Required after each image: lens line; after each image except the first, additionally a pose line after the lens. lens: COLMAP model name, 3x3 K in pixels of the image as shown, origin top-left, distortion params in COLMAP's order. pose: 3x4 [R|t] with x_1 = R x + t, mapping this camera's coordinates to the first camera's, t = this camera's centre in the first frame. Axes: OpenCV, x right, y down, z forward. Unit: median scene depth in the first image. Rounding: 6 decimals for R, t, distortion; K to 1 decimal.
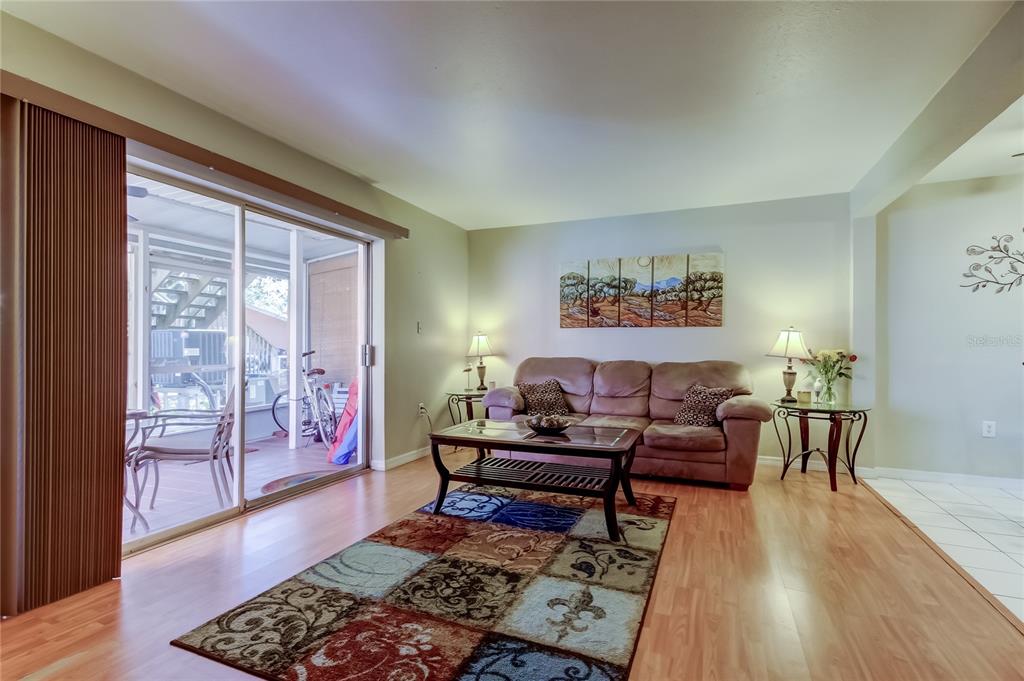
lens RADIAL K [[478.8, 0, 509.9], [0, 478.8, 357.9], [0, 0, 1]] dist [0.012104, -0.001162]
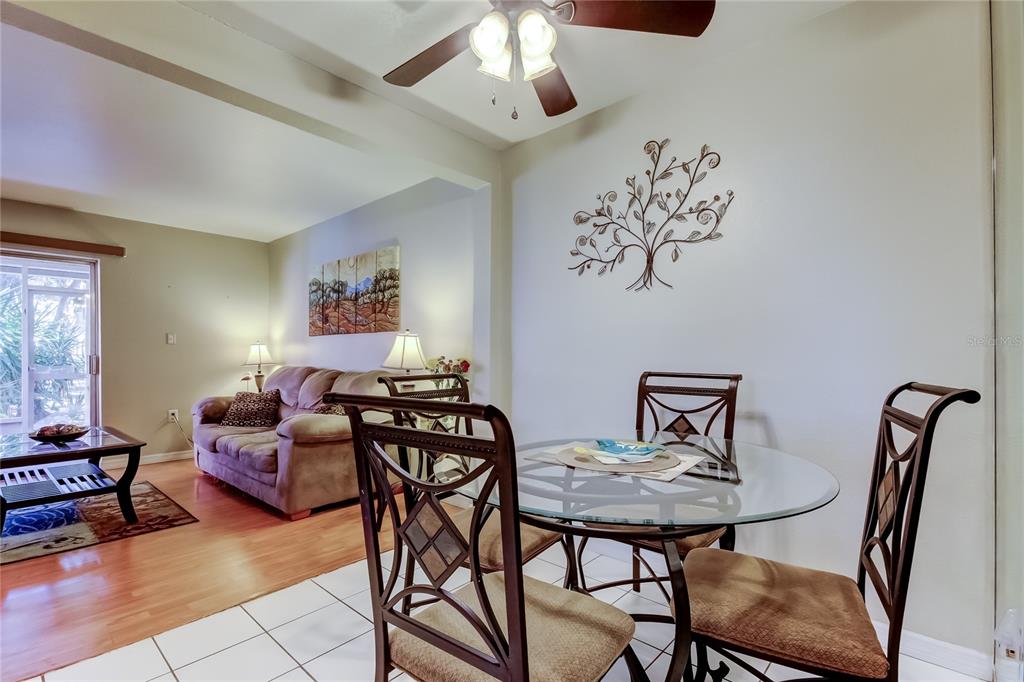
lens RADIAL K [[478.8, 0, 523.1], [0, 478.8, 366.5], [0, 0, 1]] dist [0.012104, -0.001162]
pose [[0.943917, -0.000008, -0.330184, 1.103585], [0.000692, 0.999998, 0.001953, -0.003470], [0.330183, -0.002072, 0.943915, 0.299808]]
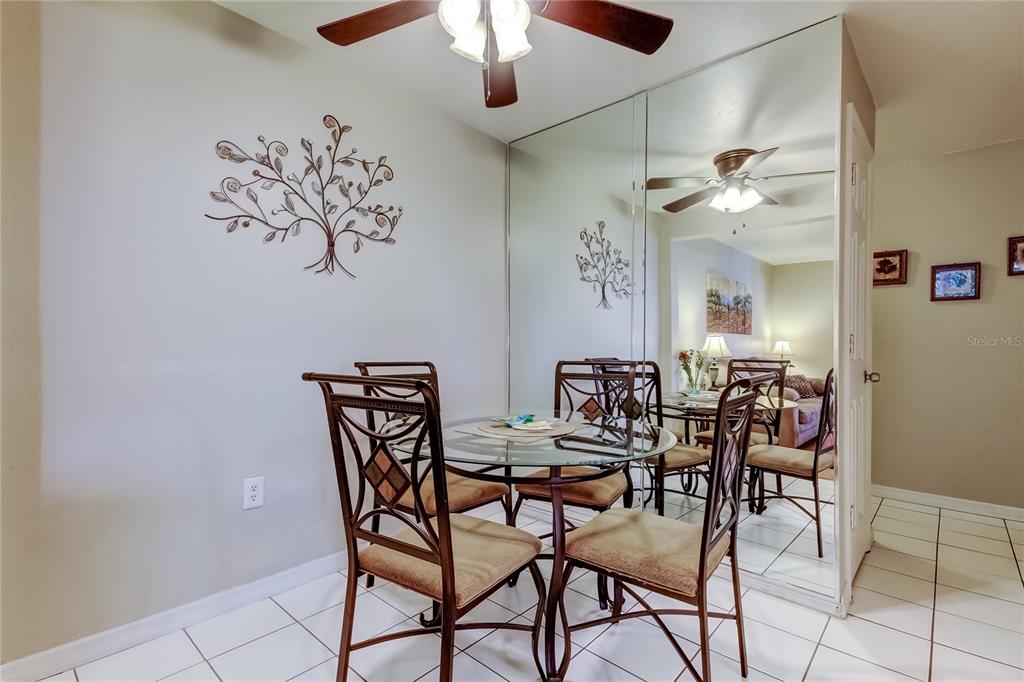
lens RADIAL K [[478.8, 0, 514.0], [0, 478.8, 339.6], [0, 0, 1]] dist [0.012104, -0.001162]
pose [[0.336053, 0.011914, 0.941768, 0.579509], [0.003127, 0.999900, -0.013766, -0.015793], [-0.941838, 0.007571, 0.335983, 0.544137]]
